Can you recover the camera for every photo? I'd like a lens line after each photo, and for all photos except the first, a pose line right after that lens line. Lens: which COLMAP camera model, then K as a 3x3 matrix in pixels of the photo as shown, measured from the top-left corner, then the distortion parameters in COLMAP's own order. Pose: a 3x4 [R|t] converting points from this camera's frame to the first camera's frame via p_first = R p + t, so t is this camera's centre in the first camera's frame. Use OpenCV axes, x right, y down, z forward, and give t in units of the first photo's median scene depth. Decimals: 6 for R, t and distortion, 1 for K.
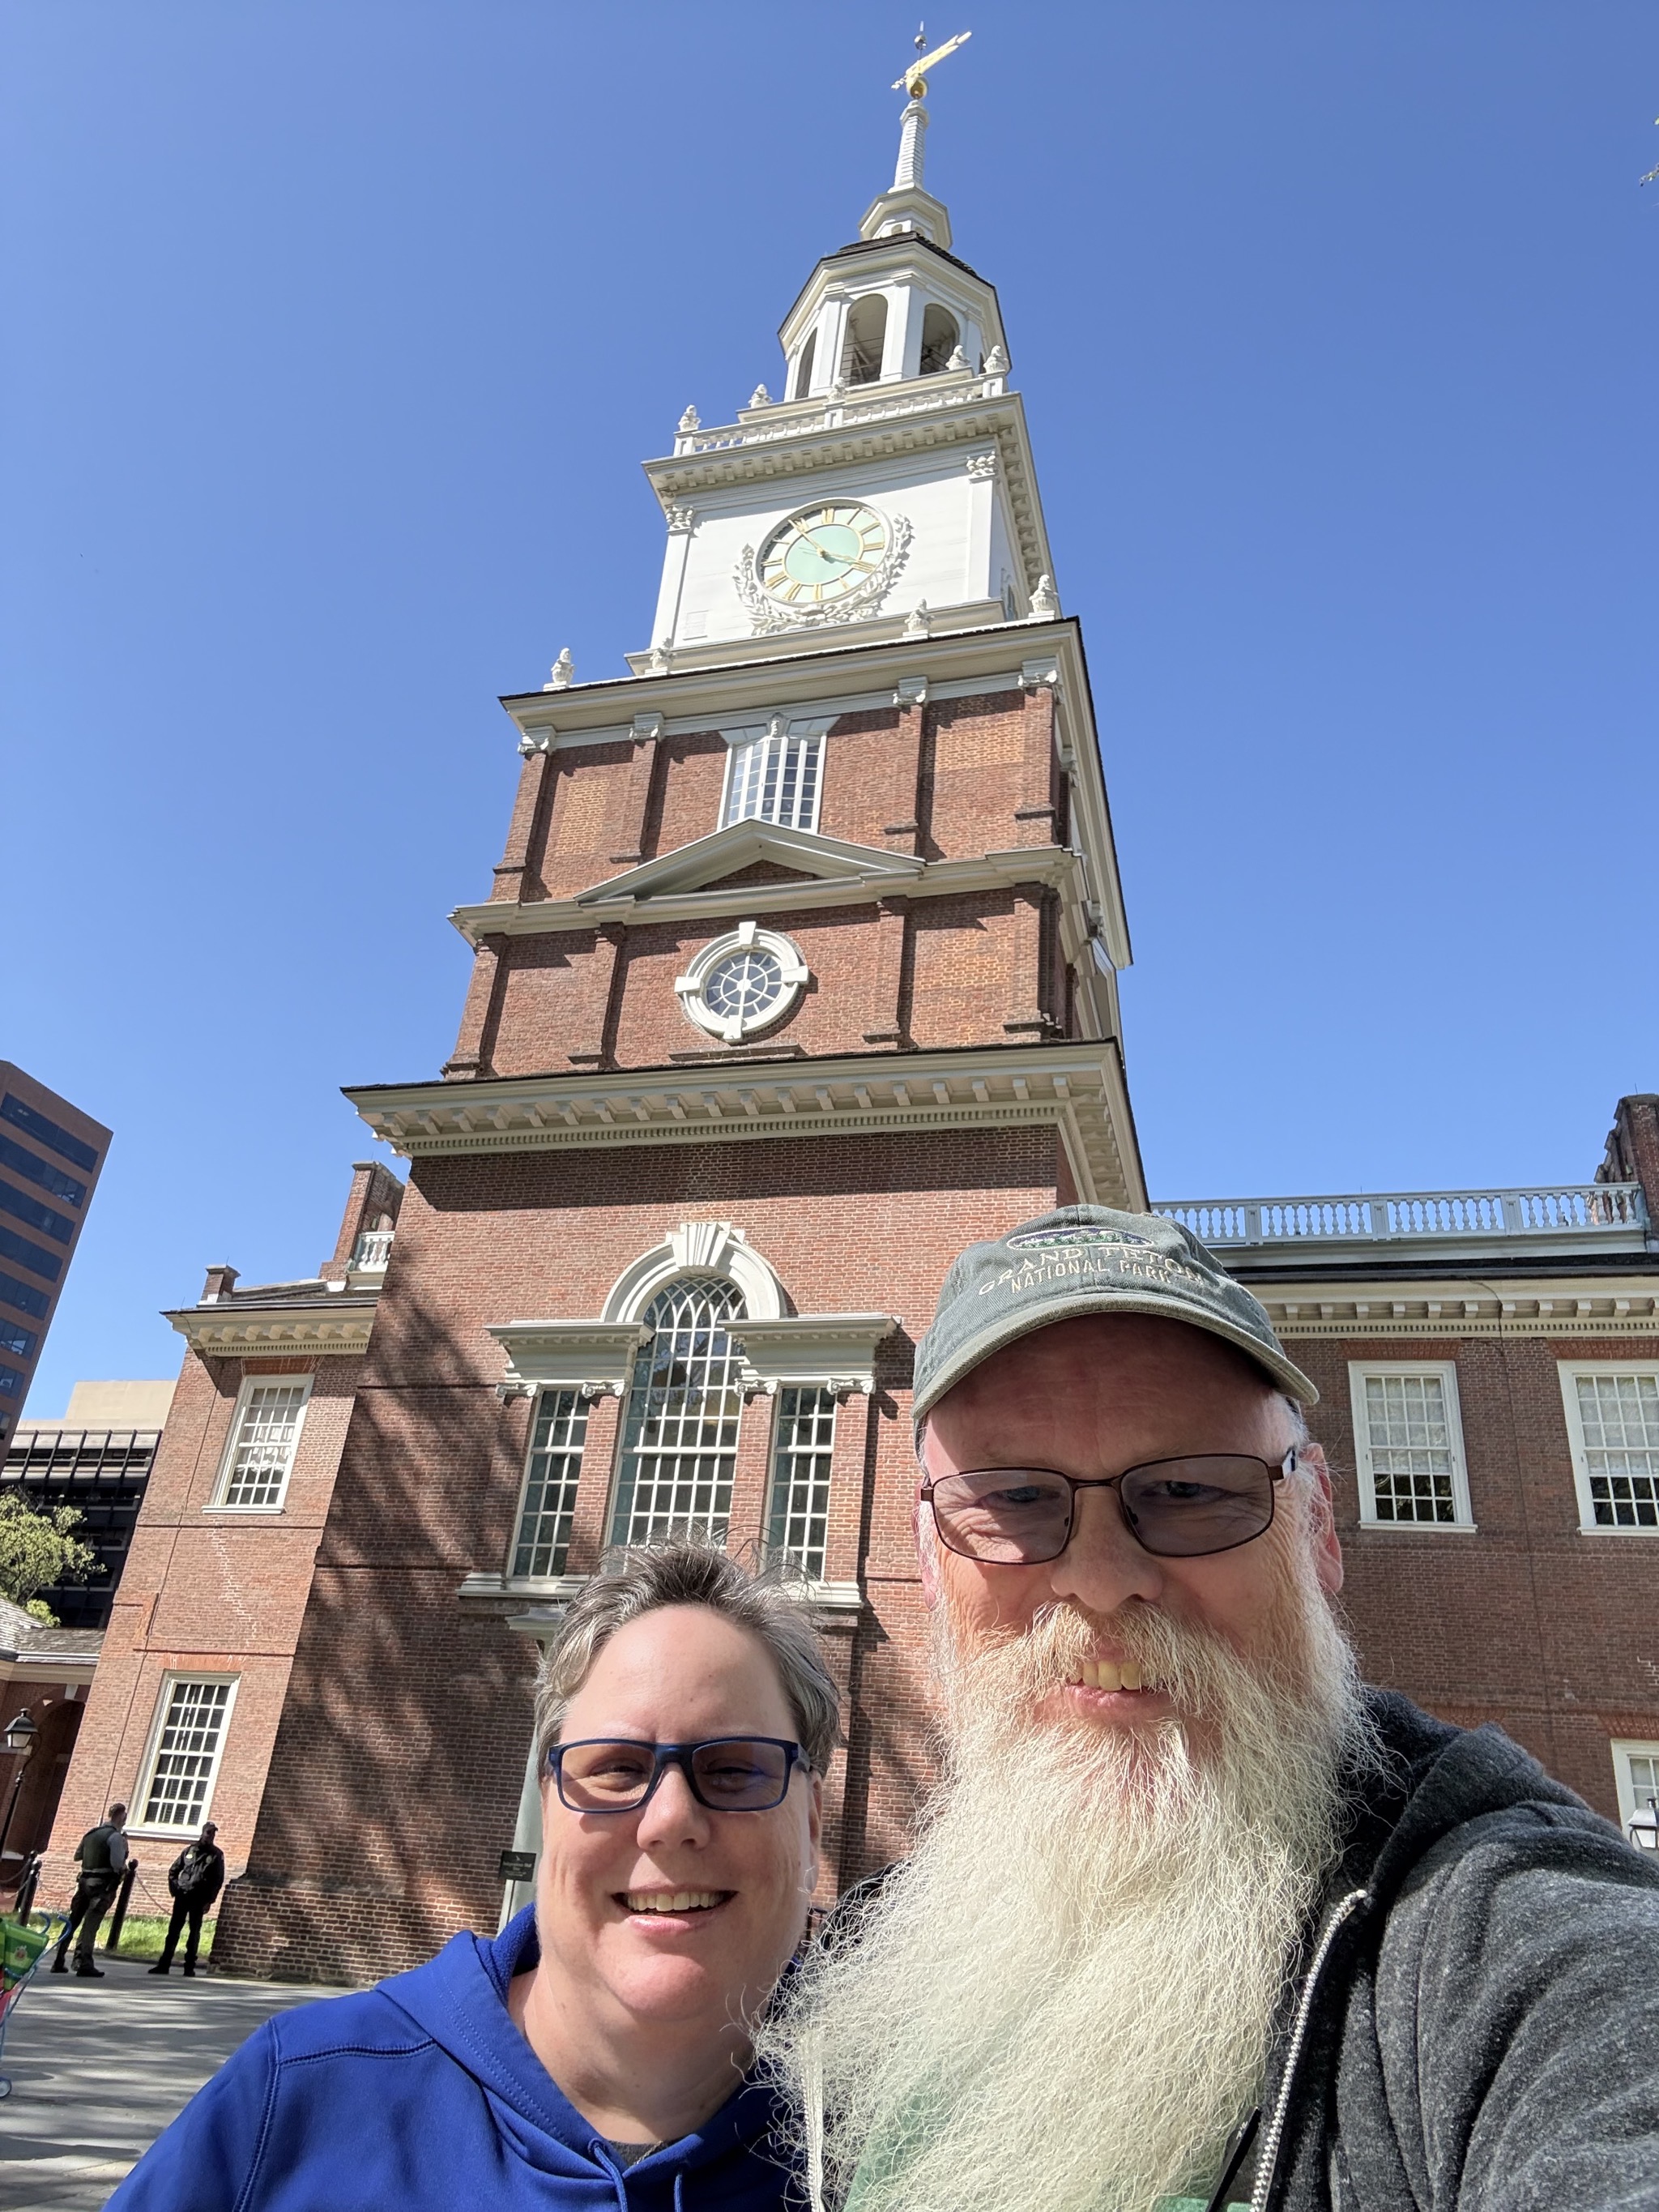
lens RADIAL K [[1522.8, 0, 867.9], [0, 1522.8, 1114.0], [0, 0, 1]] dist [0.007583, -0.029020]
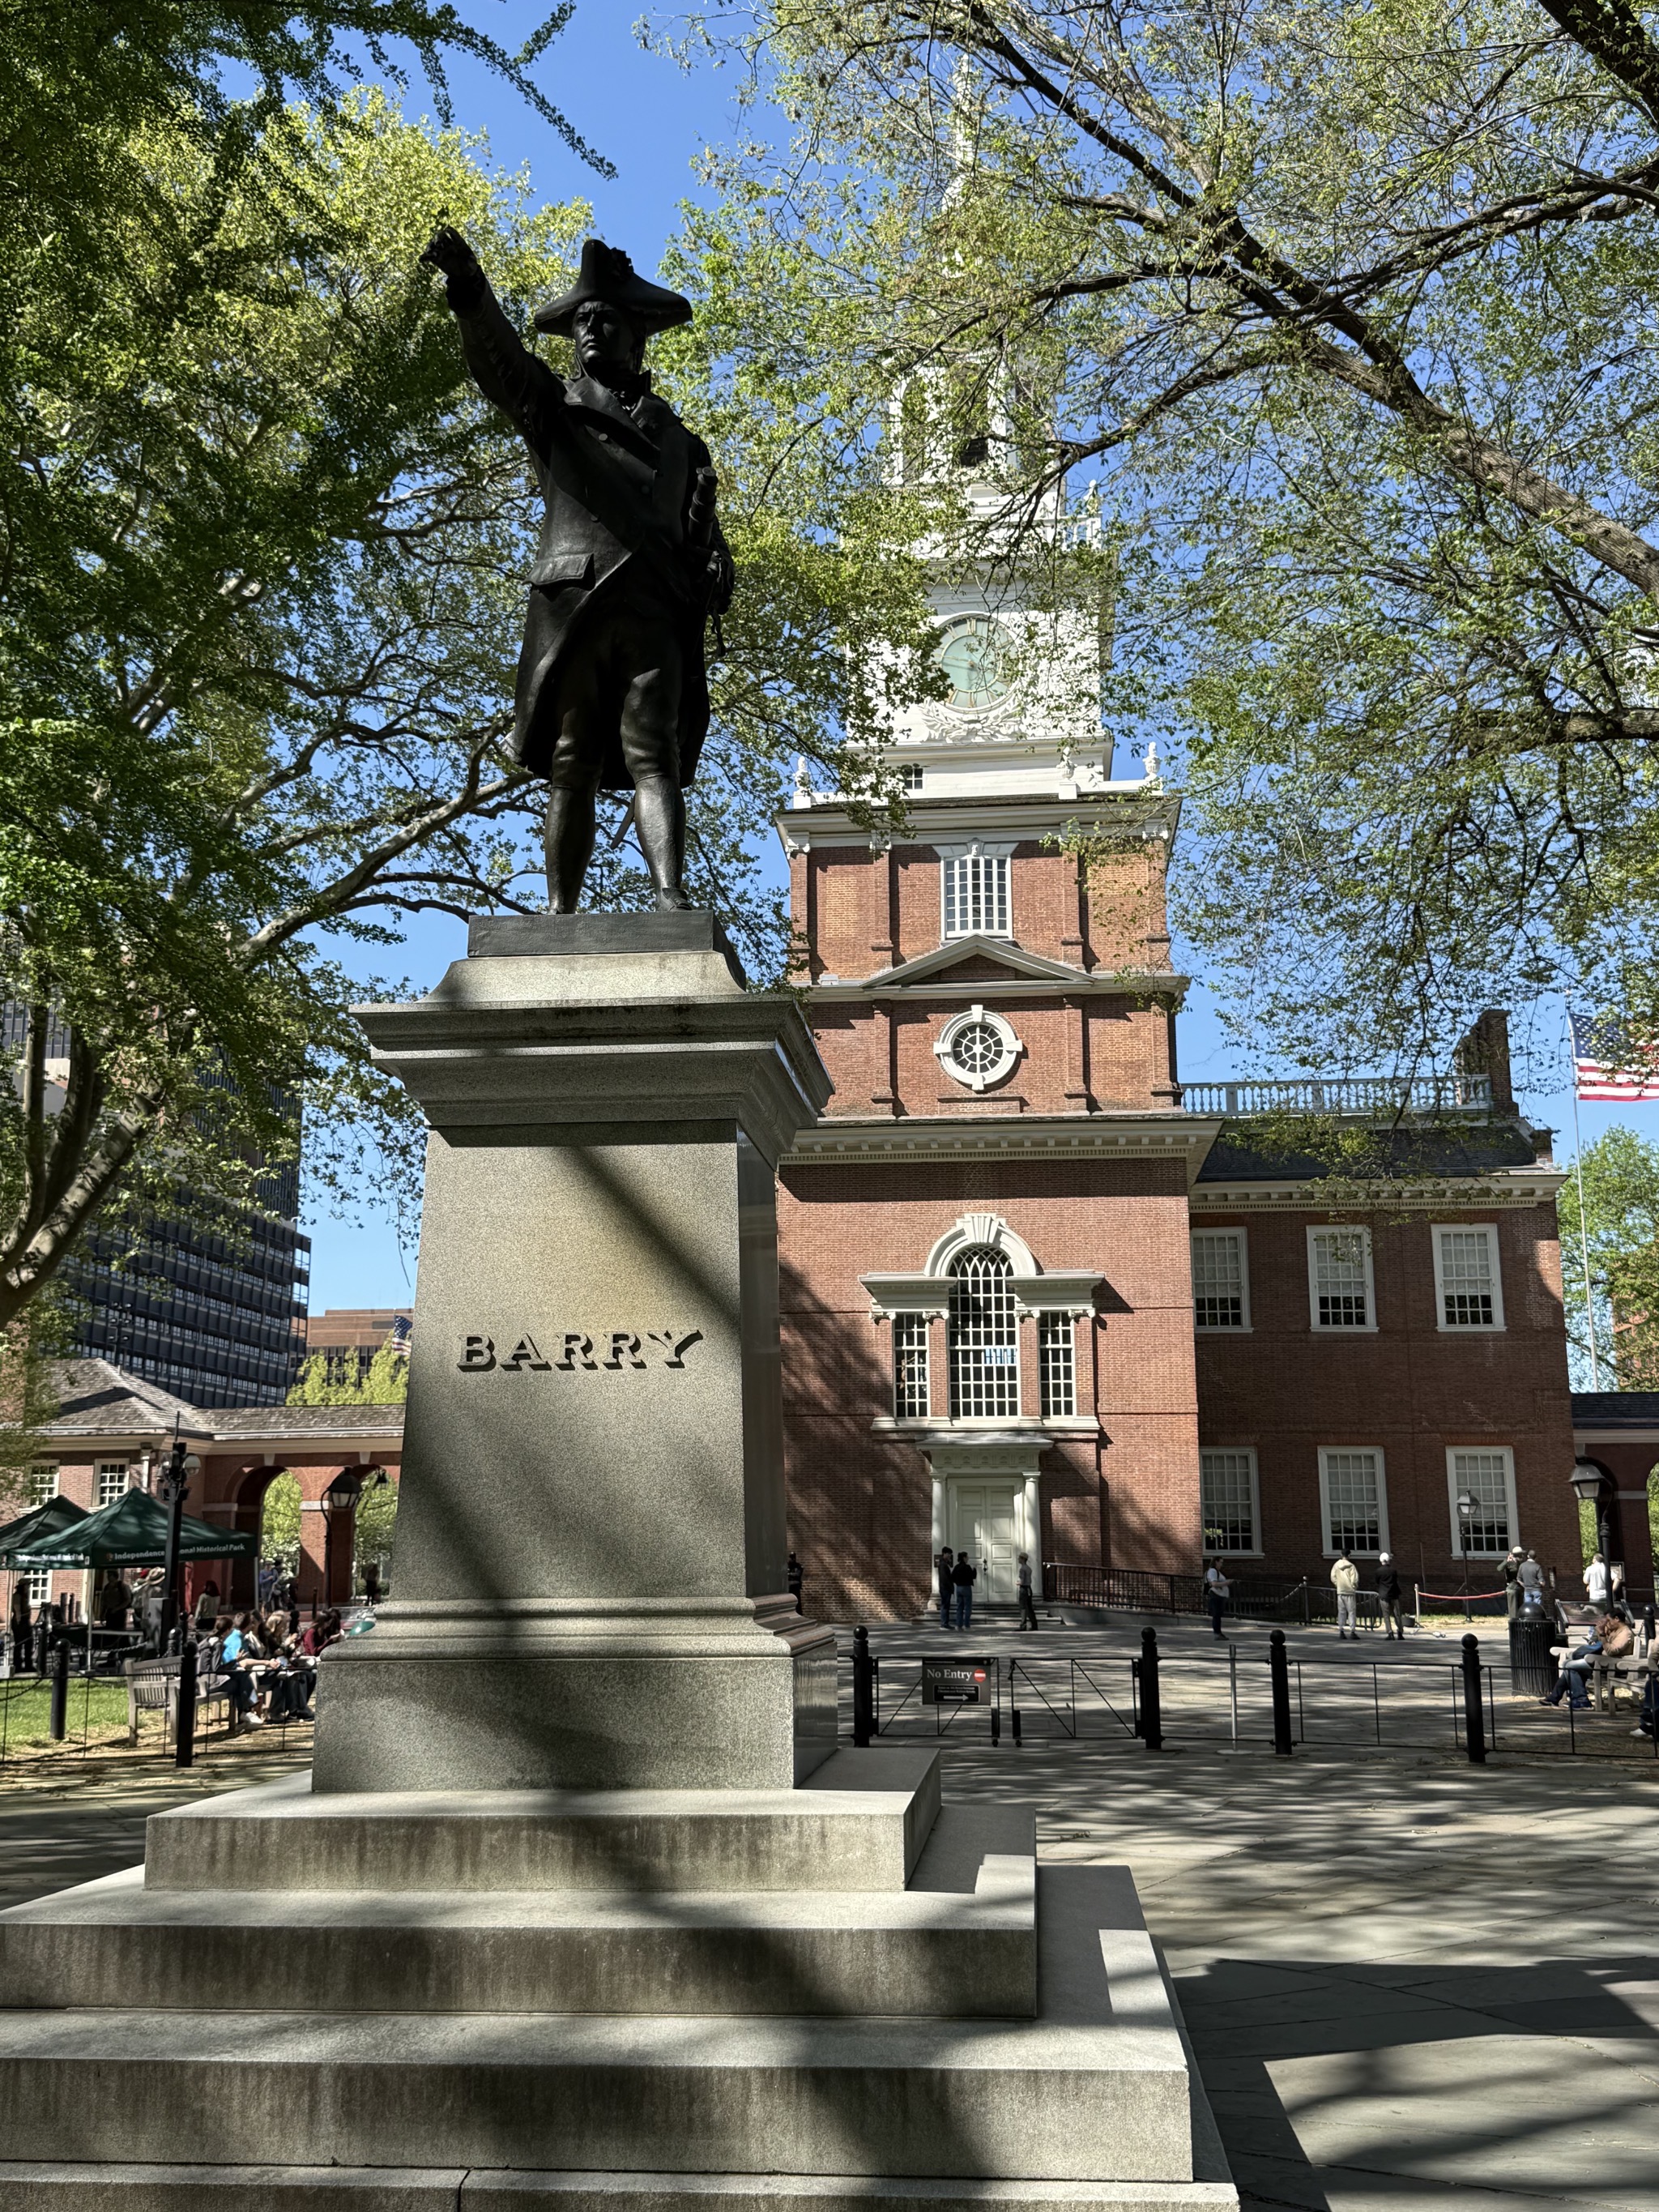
lens RADIAL K [[2297.4, 0, 850.8], [0, 2297.4, 1105.5], [0, 0, 1]] dist [-0.027590, 0.000000]
pose [[0.980877, -0.040897, 0.190284, -0.659942], [-0.015016, 0.958857, 0.283491, -0.694675], [-0.194049, -0.280927, 0.939907, -1.222312]]
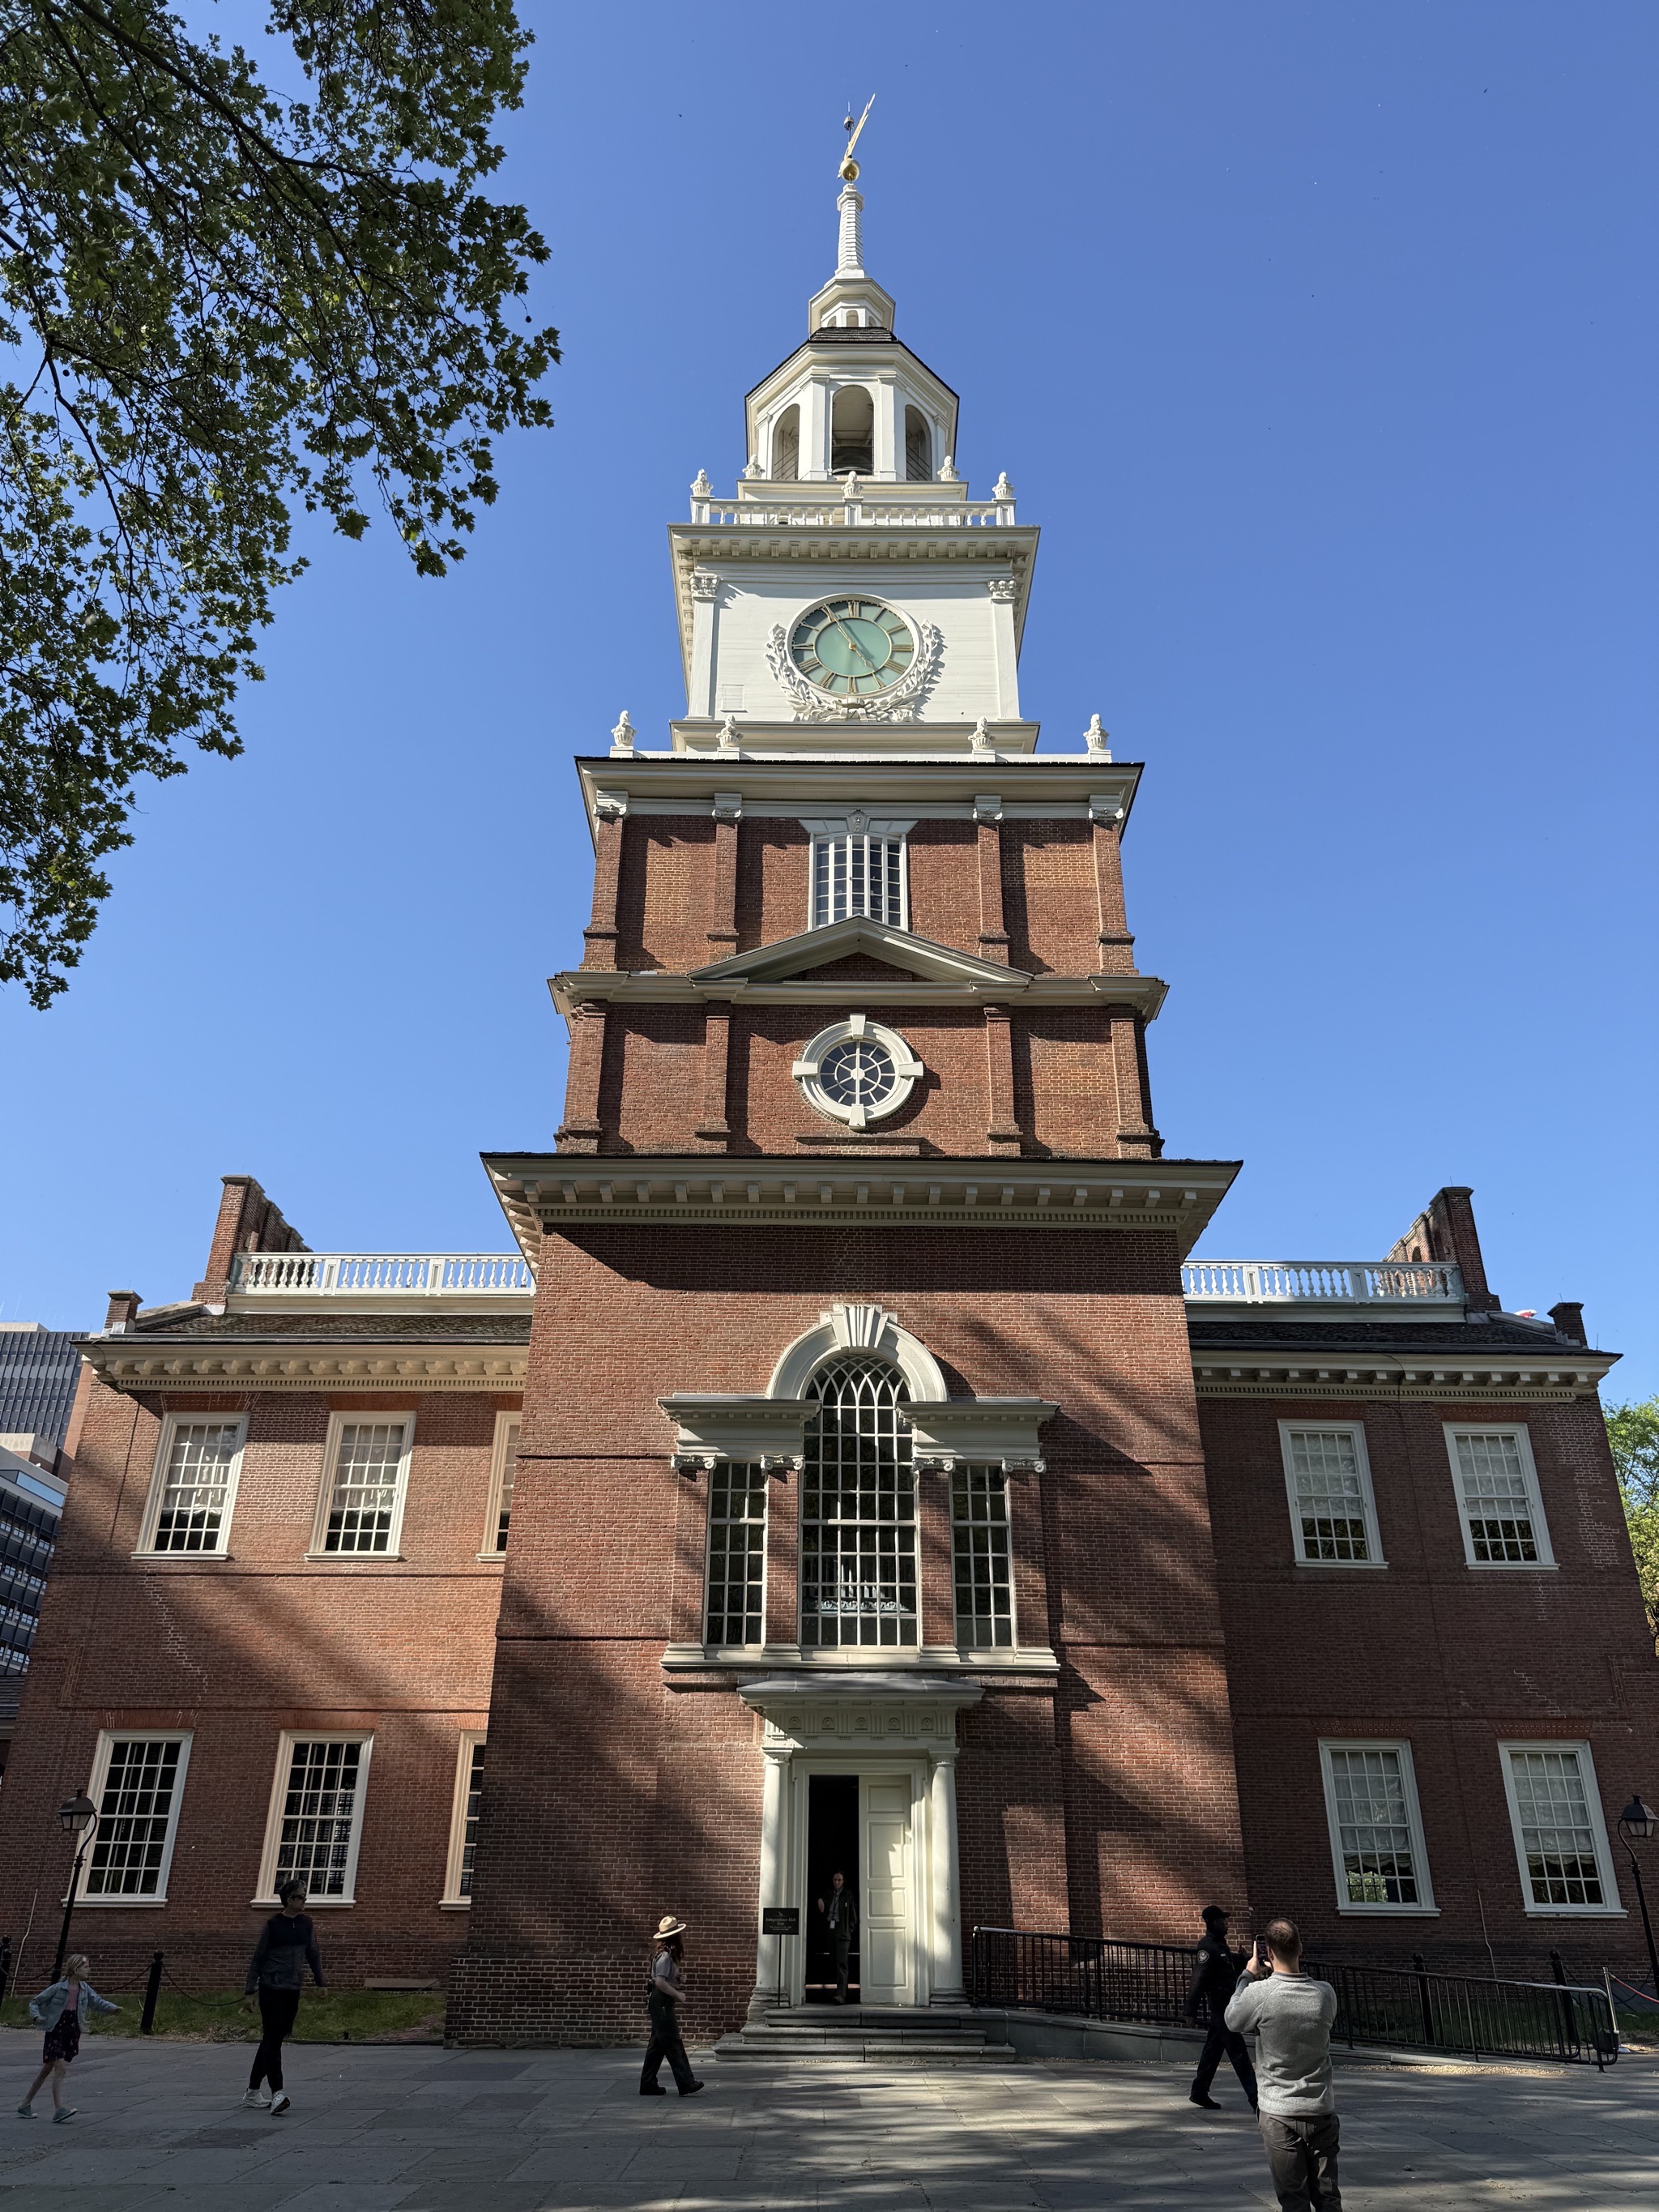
lens RADIAL K [[1522.8, 0, 839.3], [0, 1522.8, 1105.7], [0, 0, 1]] dist [0.007583, -0.029020]
pose [[0.961330, 0.062613, 0.268186, -0.373890], [-0.064842, 0.997895, -0.000548, -0.060197], [-0.267655, -0.016863, 0.963367, -0.025844]]
